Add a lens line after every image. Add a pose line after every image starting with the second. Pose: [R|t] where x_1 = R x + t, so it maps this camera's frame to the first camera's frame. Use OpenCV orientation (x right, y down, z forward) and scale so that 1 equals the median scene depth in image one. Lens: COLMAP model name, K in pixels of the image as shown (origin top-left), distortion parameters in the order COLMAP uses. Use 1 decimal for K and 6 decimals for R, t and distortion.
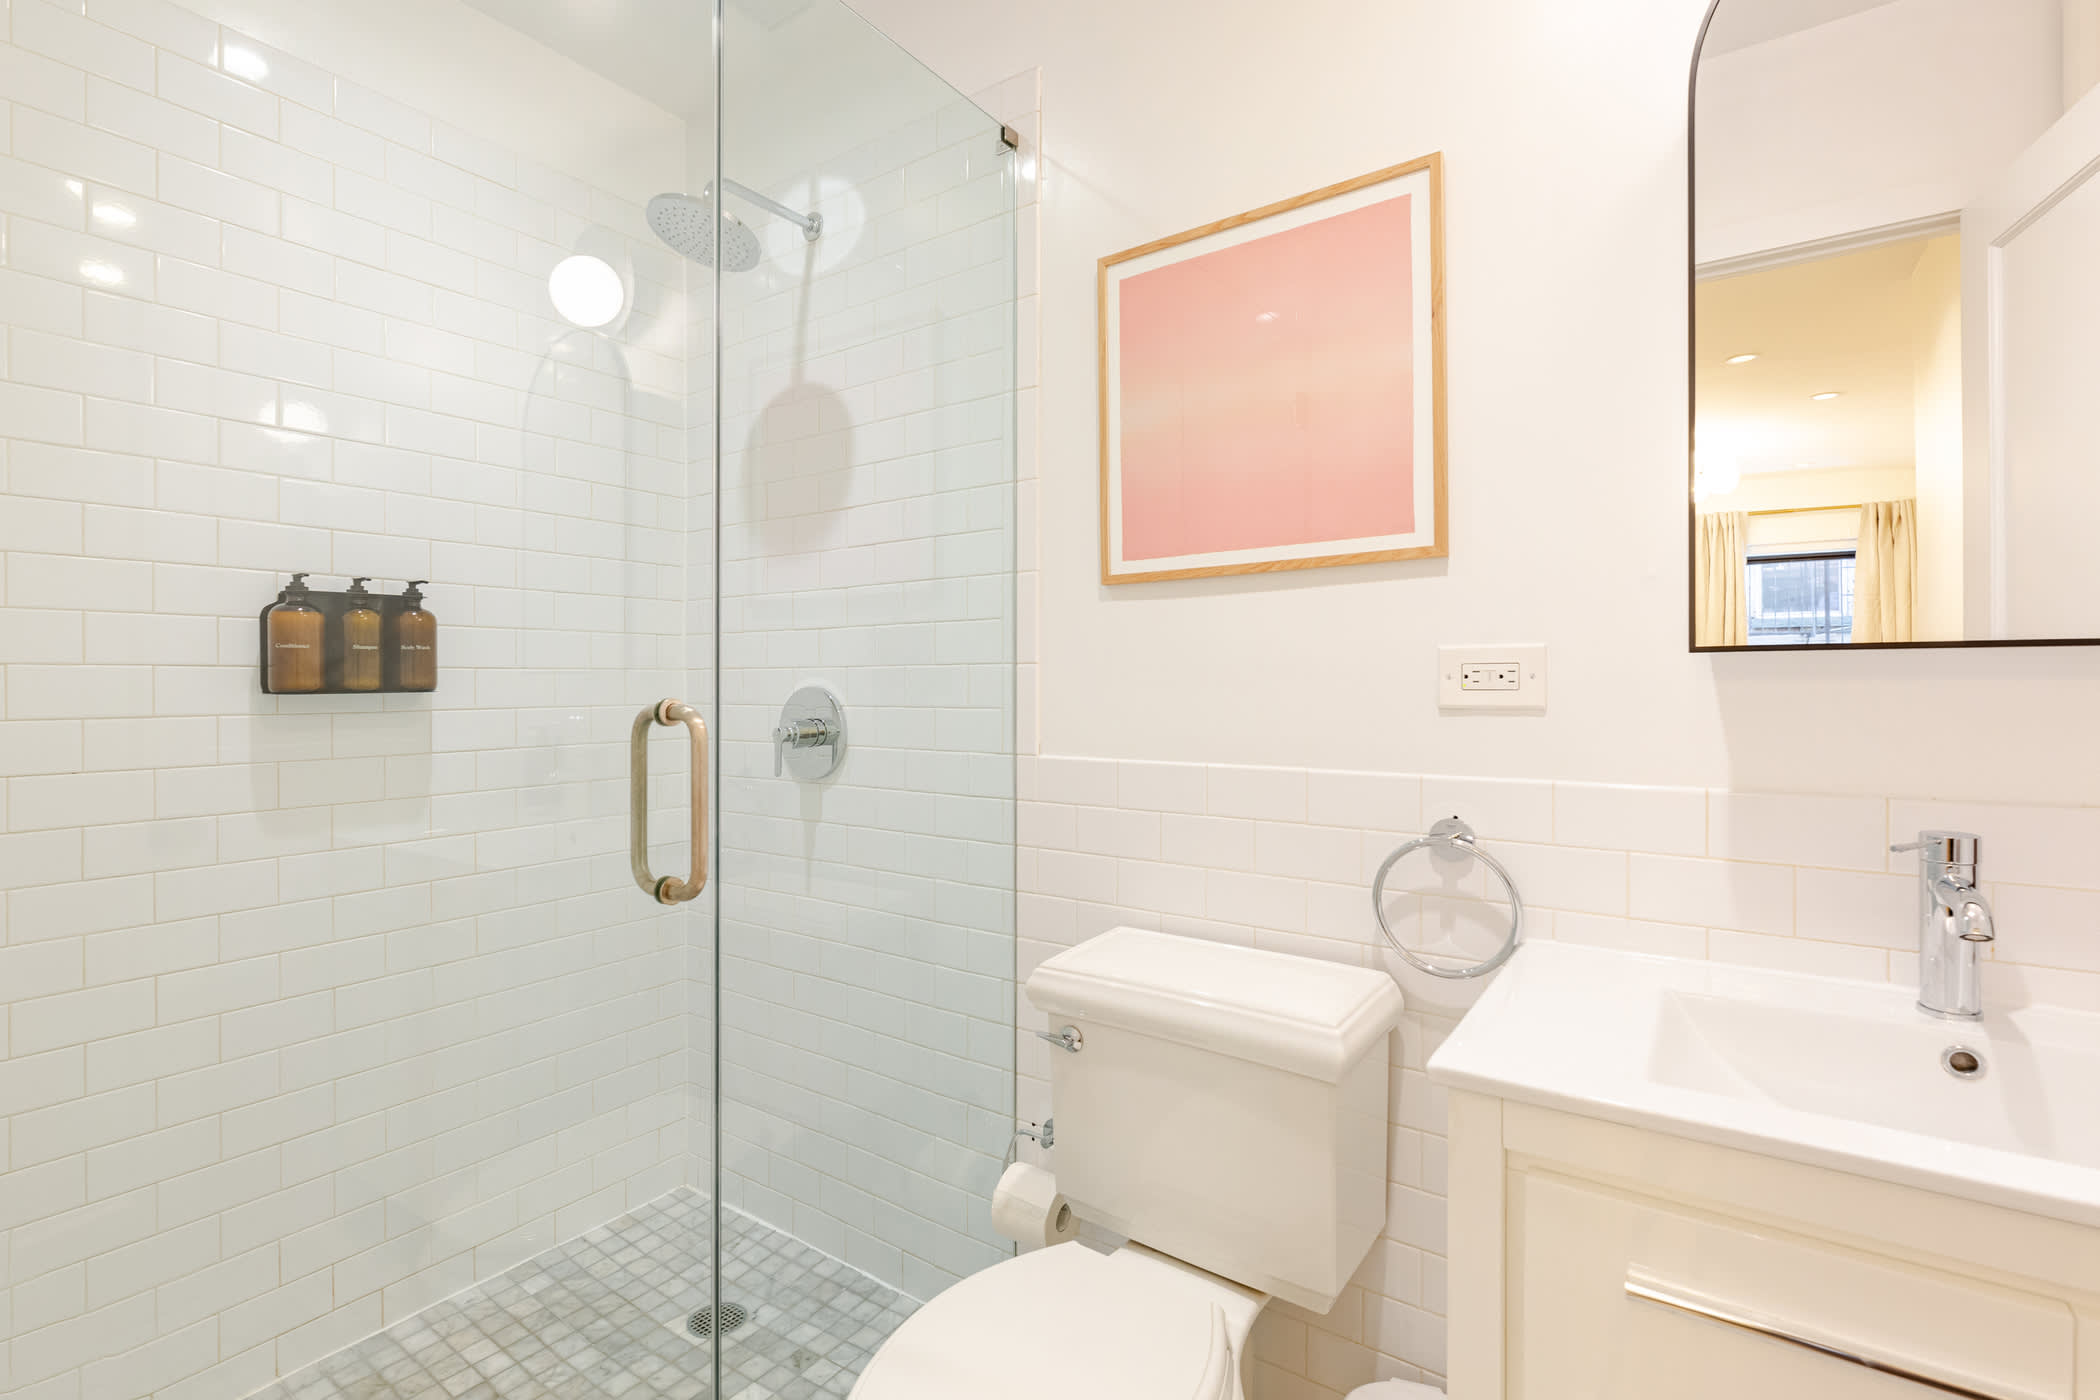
lens RADIAL K [[981.8, 0, 1019.6], [0, 981.8, 699.7], [0, 0, 1]] dist [-0.002780, -0.000073]
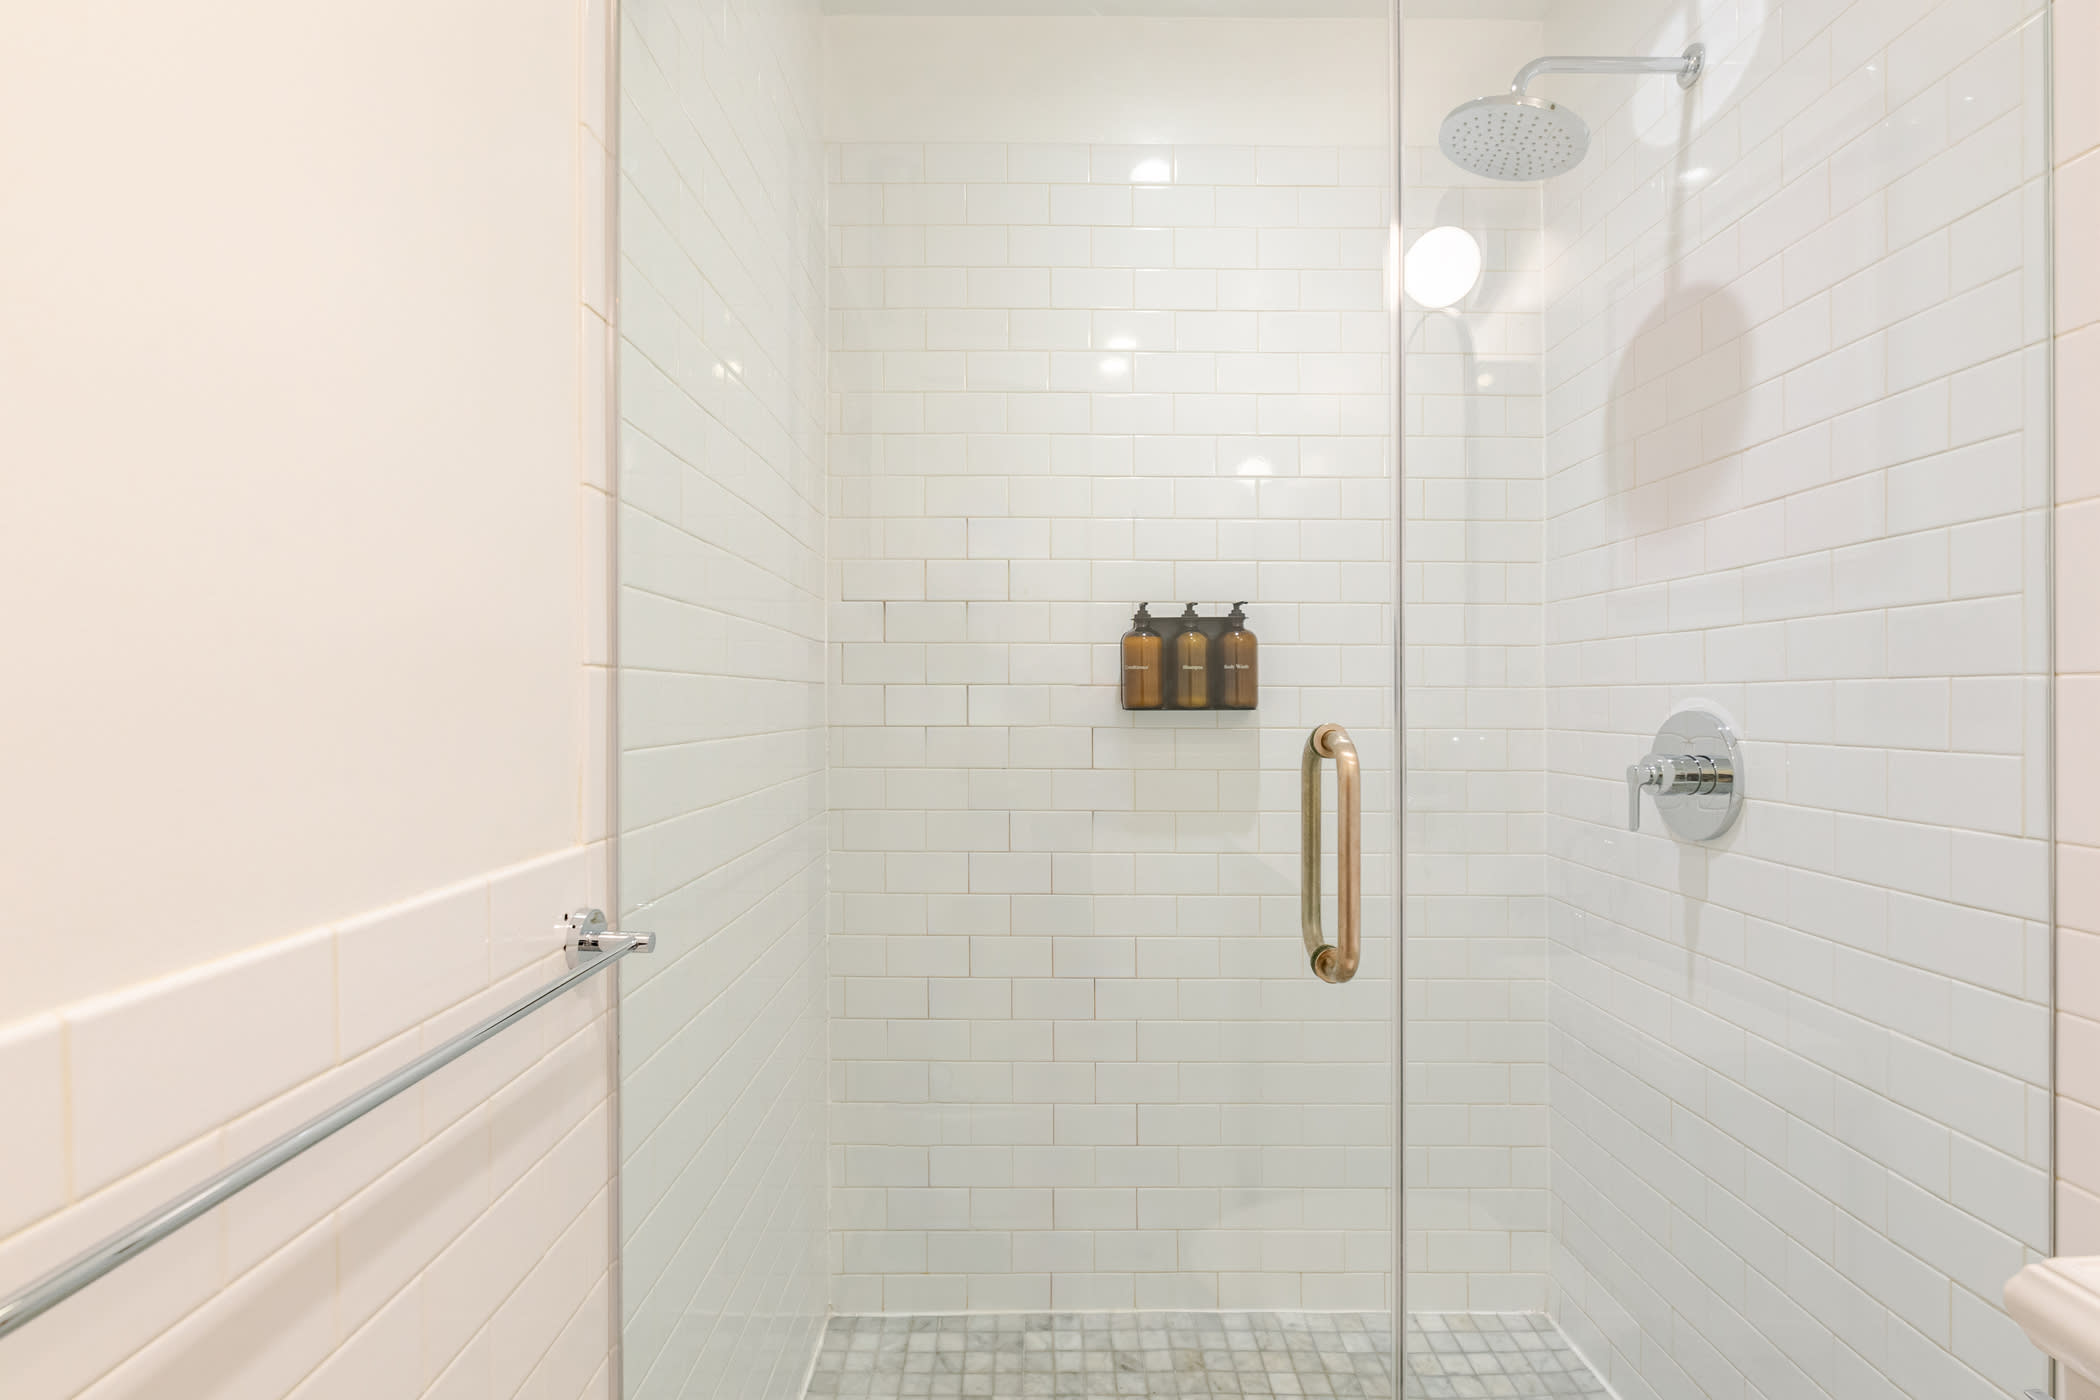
lens RADIAL K [[990.9, 0, 1050.0], [0, 990.9, 703.8], [0, 0, 1]] dist [-0.001608, 0.000267]
pose [[0.590763, 0.010279, -0.806780, 0.113543], [-0.020891, 0.999778, -0.002559, -0.007810], [0.806575, 0.018366, 0.590846, 0.238010]]
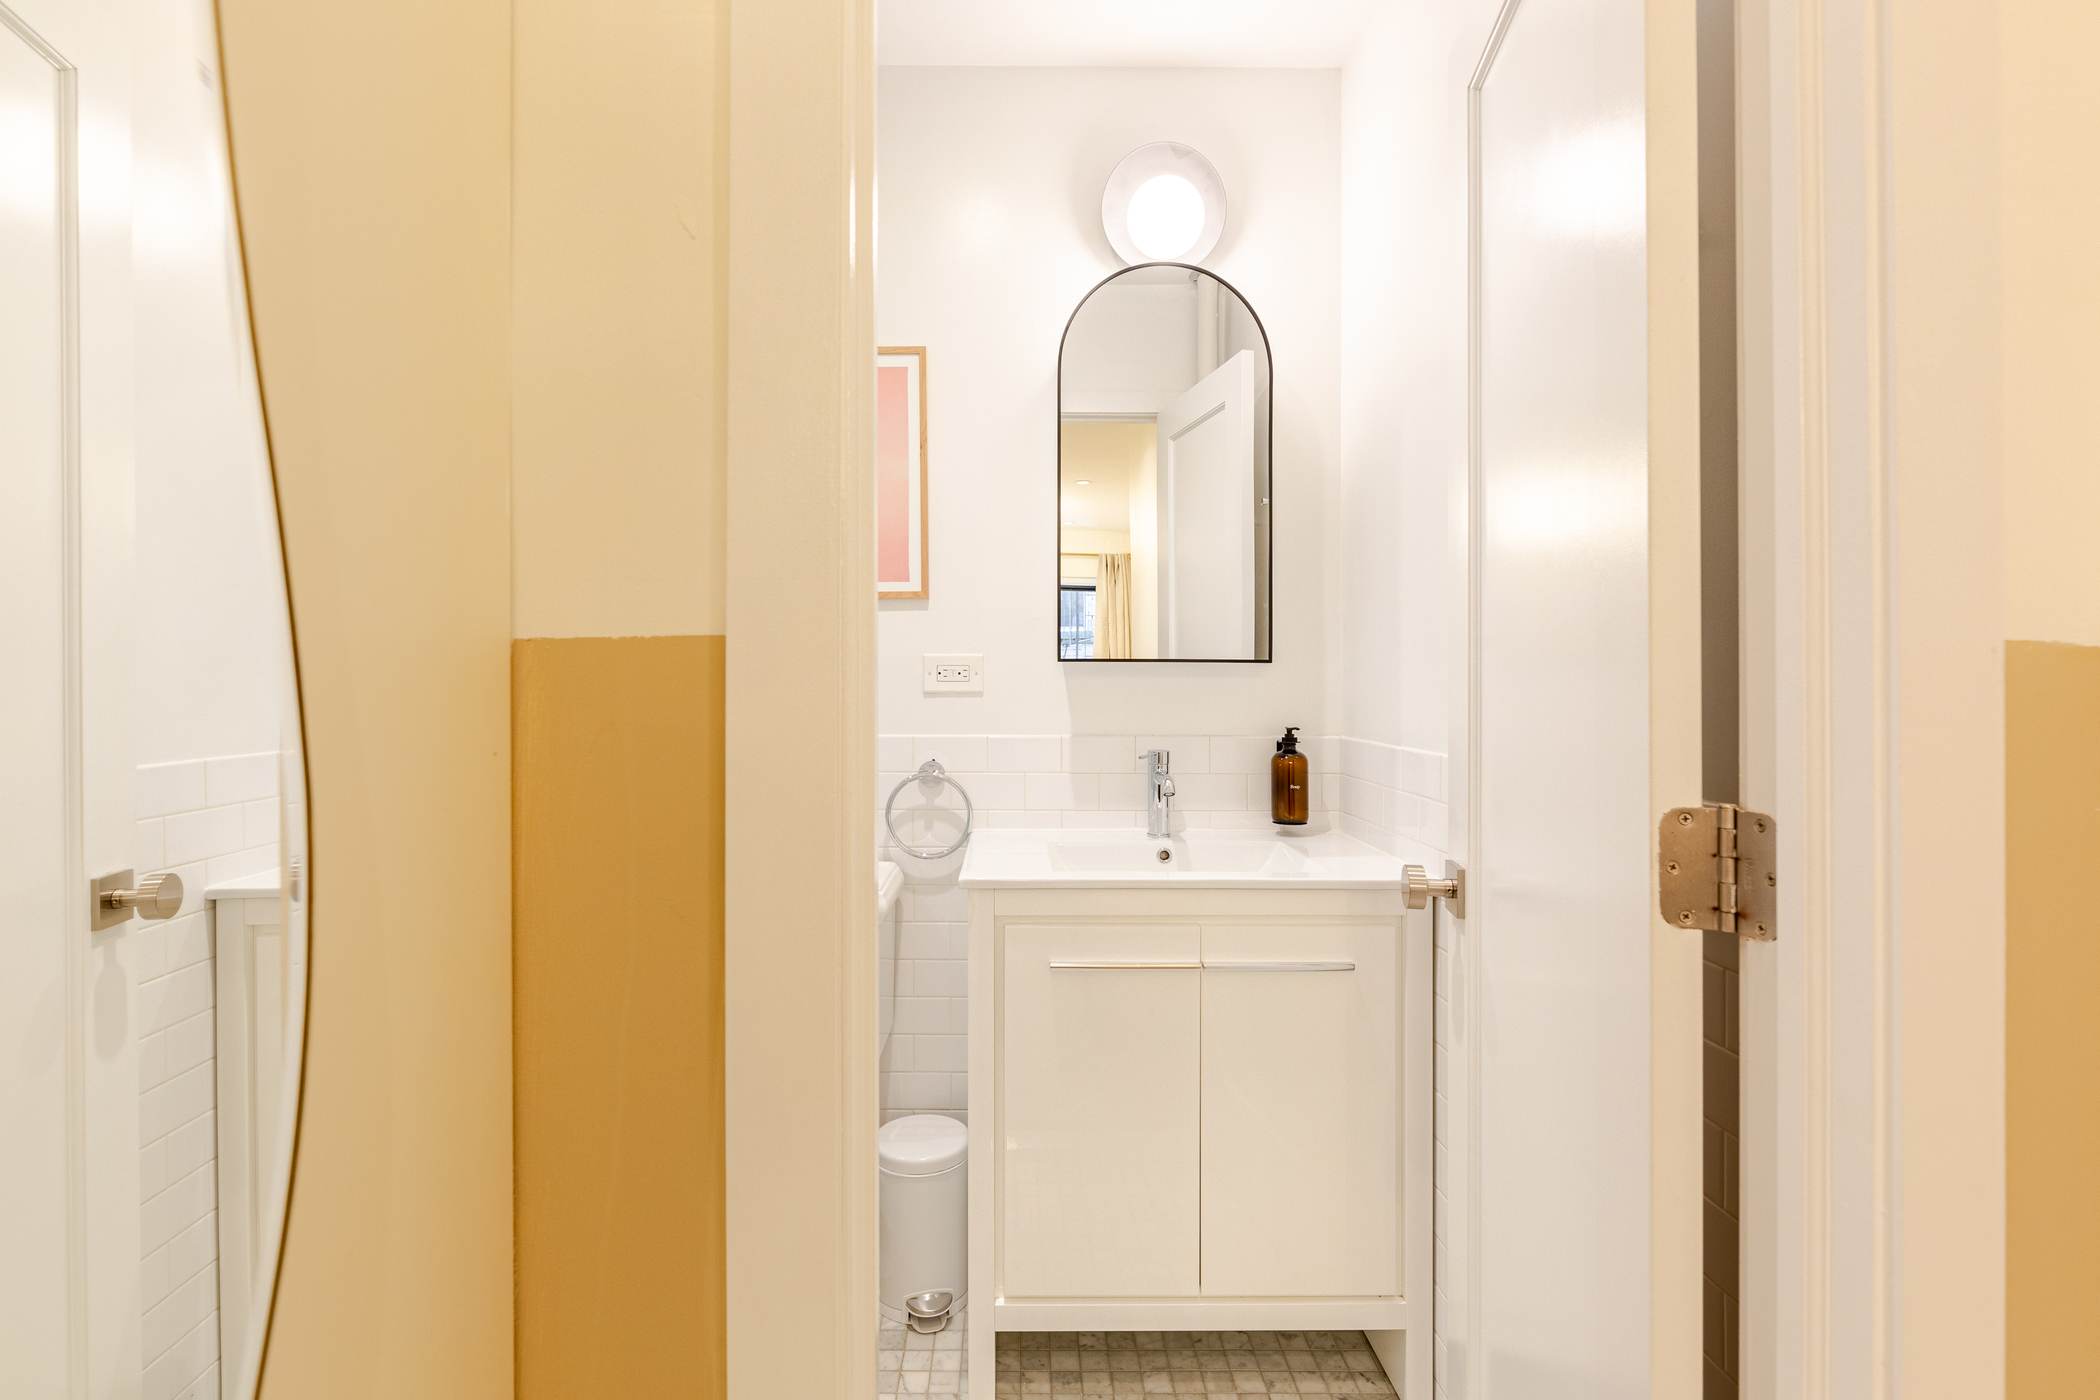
lens RADIAL K [[1106.4, 0, 968.2], [0, 1106.4, 700.6], [0, 0, 1]] dist [-0.001638, -0.000282]
pose [[0.819332, -0.003804, 0.573307, -0.405790], [0.001318, 0.999988, 0.004751, 0.009614], [-0.573318, -0.003137, 0.819327, -0.386180]]
